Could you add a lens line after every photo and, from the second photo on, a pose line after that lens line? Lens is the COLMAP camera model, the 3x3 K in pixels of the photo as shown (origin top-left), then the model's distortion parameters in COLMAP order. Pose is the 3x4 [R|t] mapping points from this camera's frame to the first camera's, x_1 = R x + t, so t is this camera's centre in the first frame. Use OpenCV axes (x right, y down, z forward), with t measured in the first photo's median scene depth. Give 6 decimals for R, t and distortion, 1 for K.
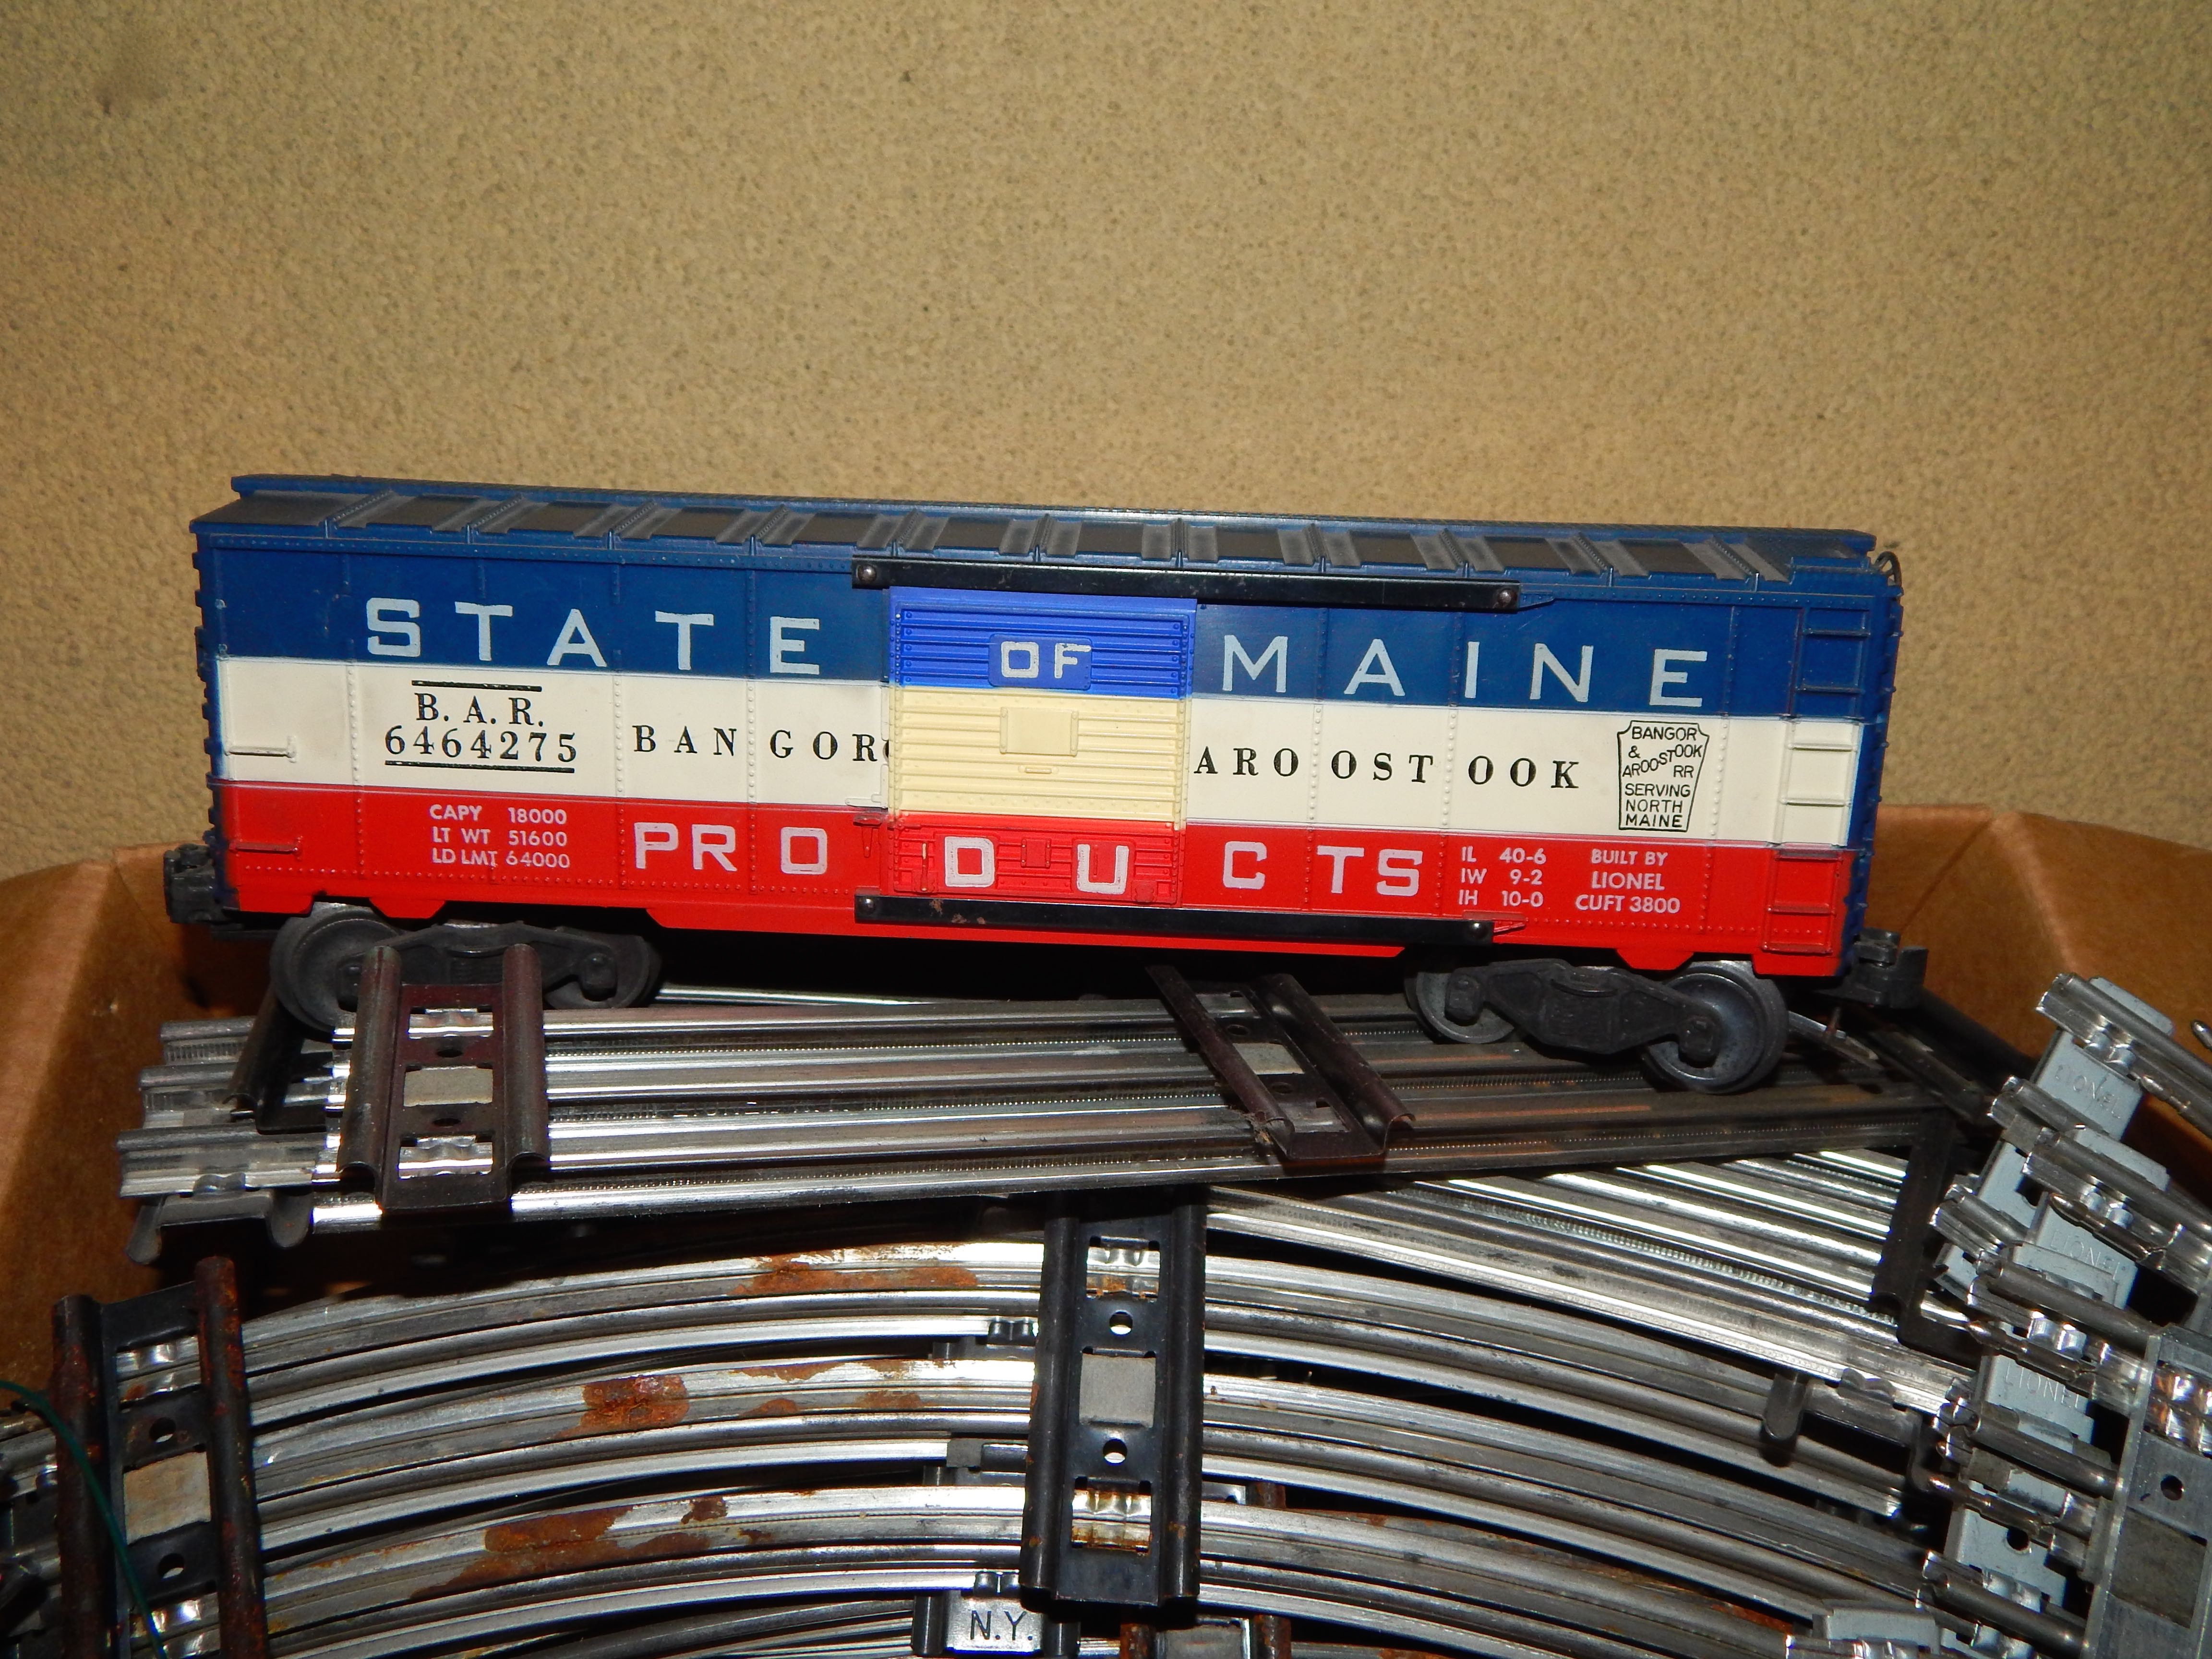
lens RADIAL K [[1927.3, 0, 1135.0], [0, 1927.3, 830.9], [0, 0, 1]] dist [0.033276, -0.030619]
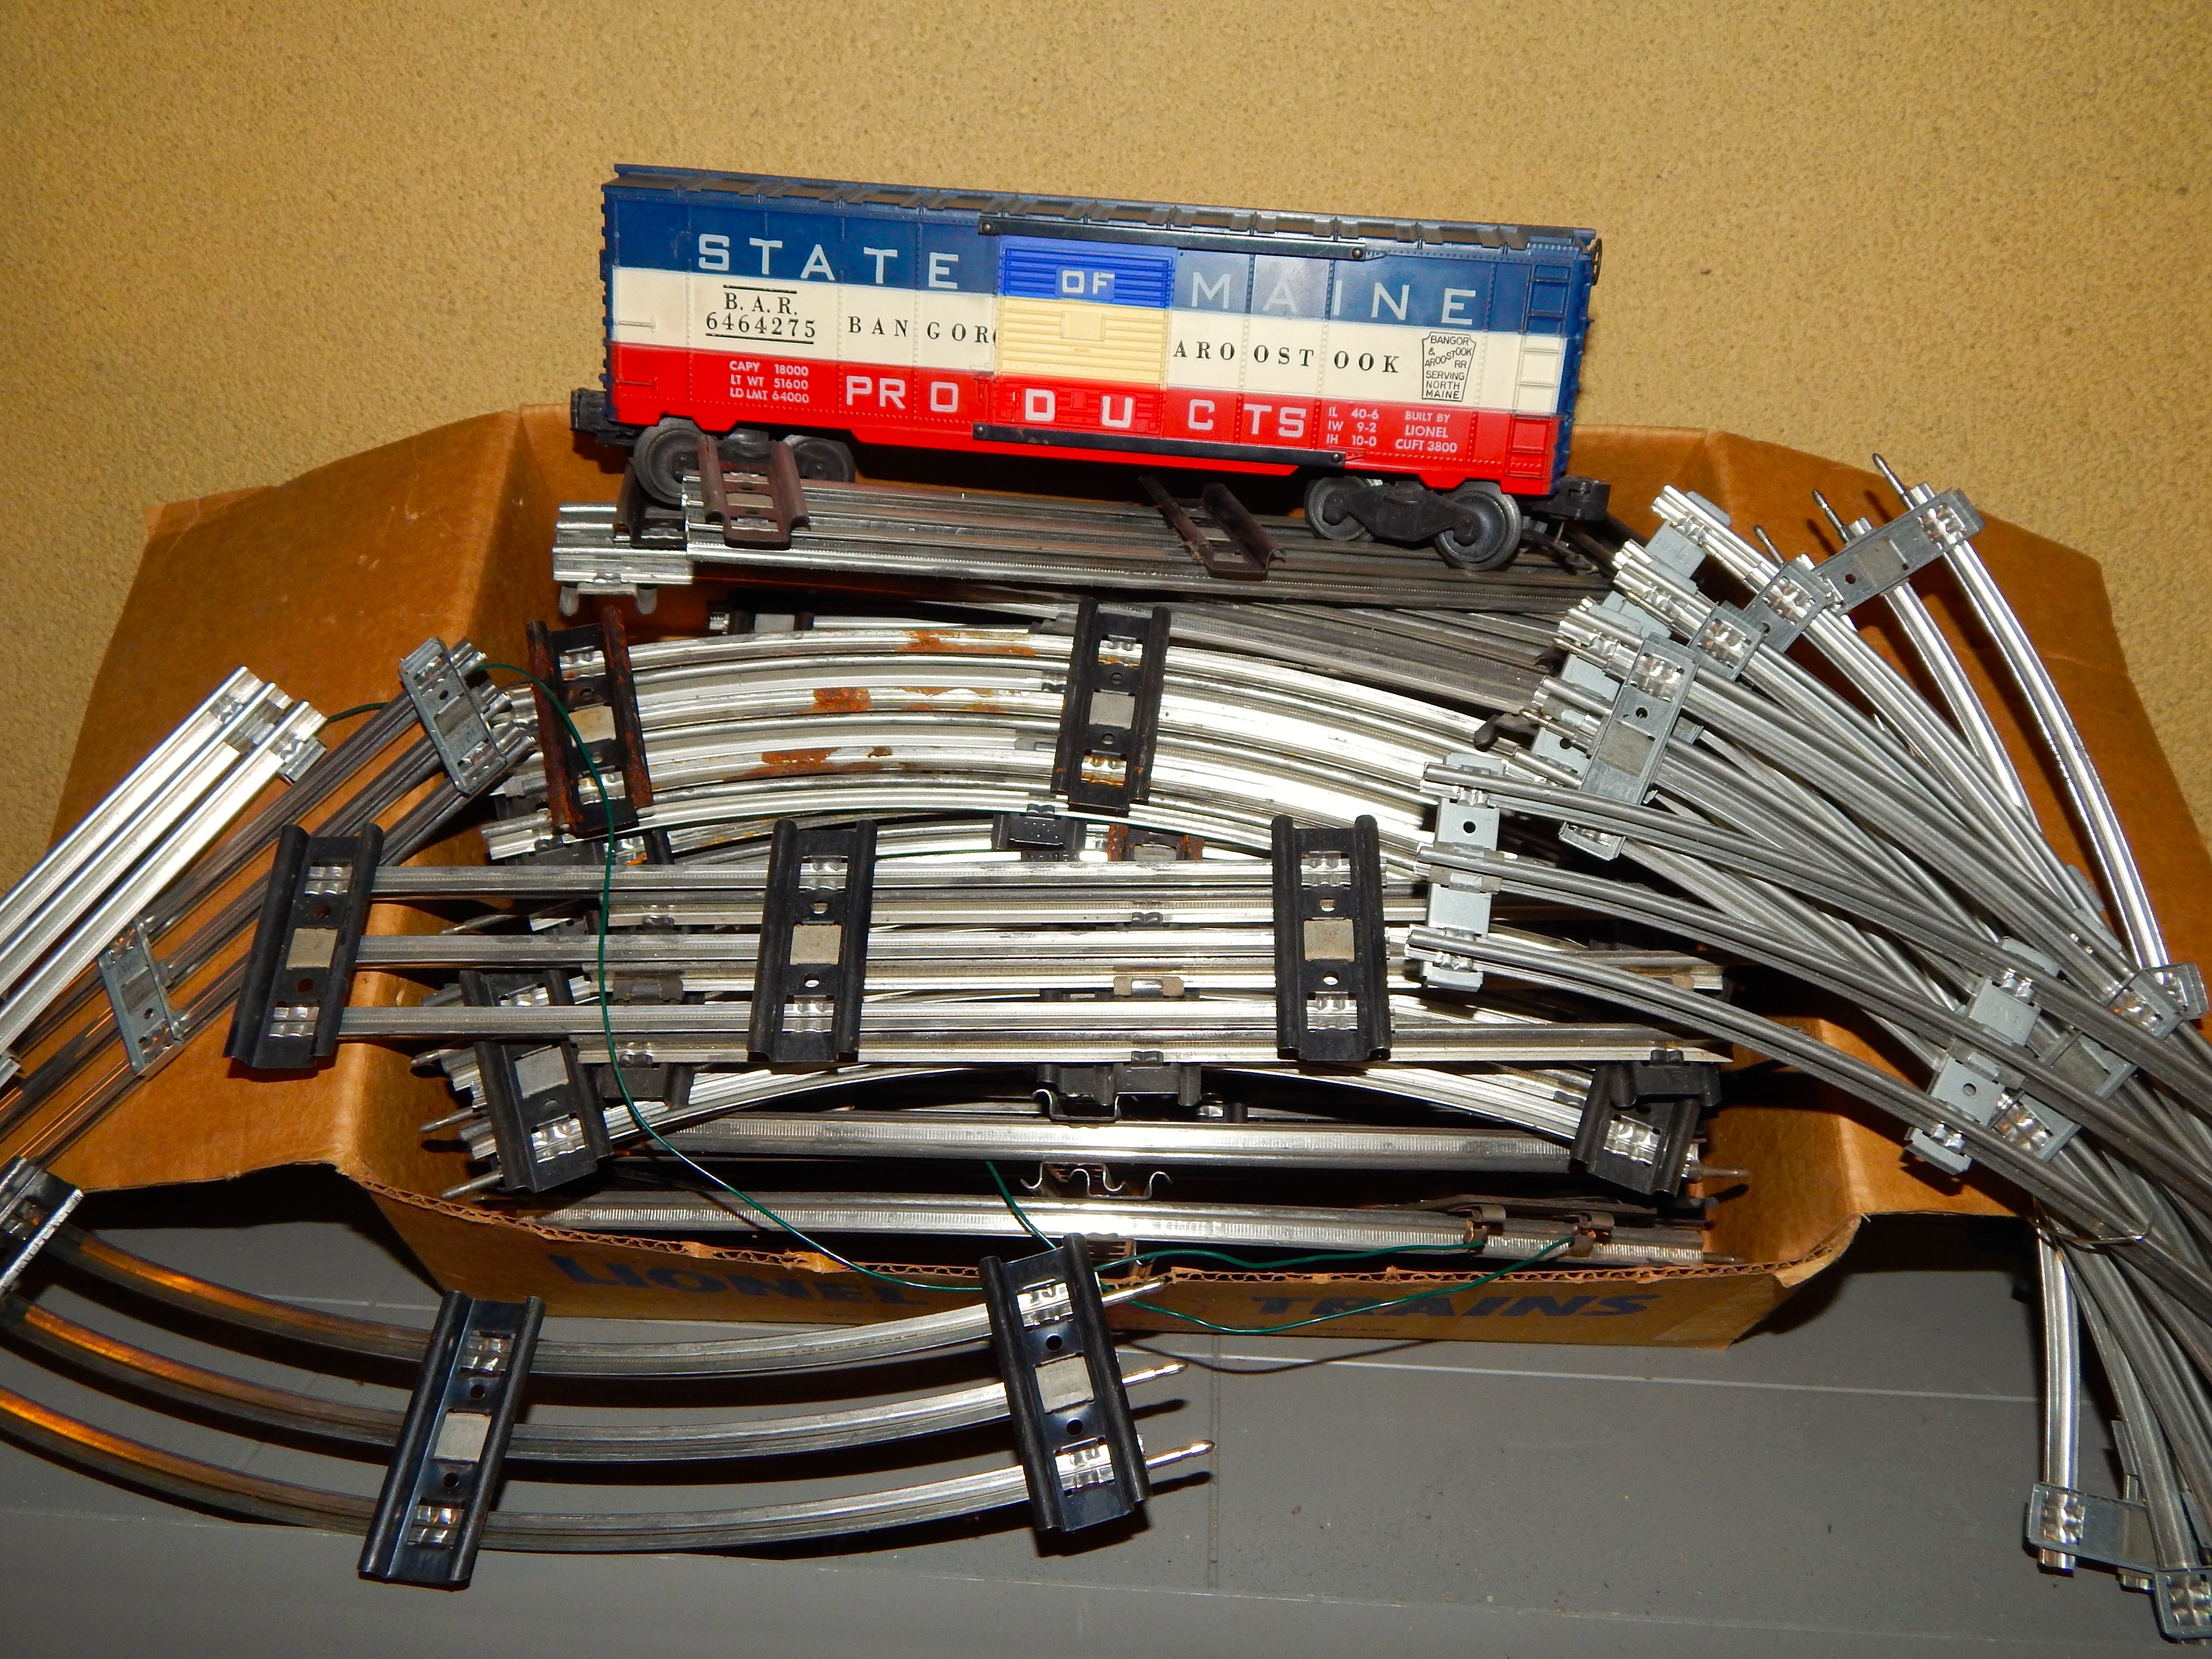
lens RADIAL K [[1927.3, 0, 1135.0], [0, 1927.3, 830.9], [0, 0, 1]] dist [0.033276, -0.030619]
pose [[0.997320, 0.049284, -0.054070, 0.107459], [-0.044241, 0.994886, 0.090804, 0.228608], [0.058269, -0.088168, 0.994400, -0.720056]]
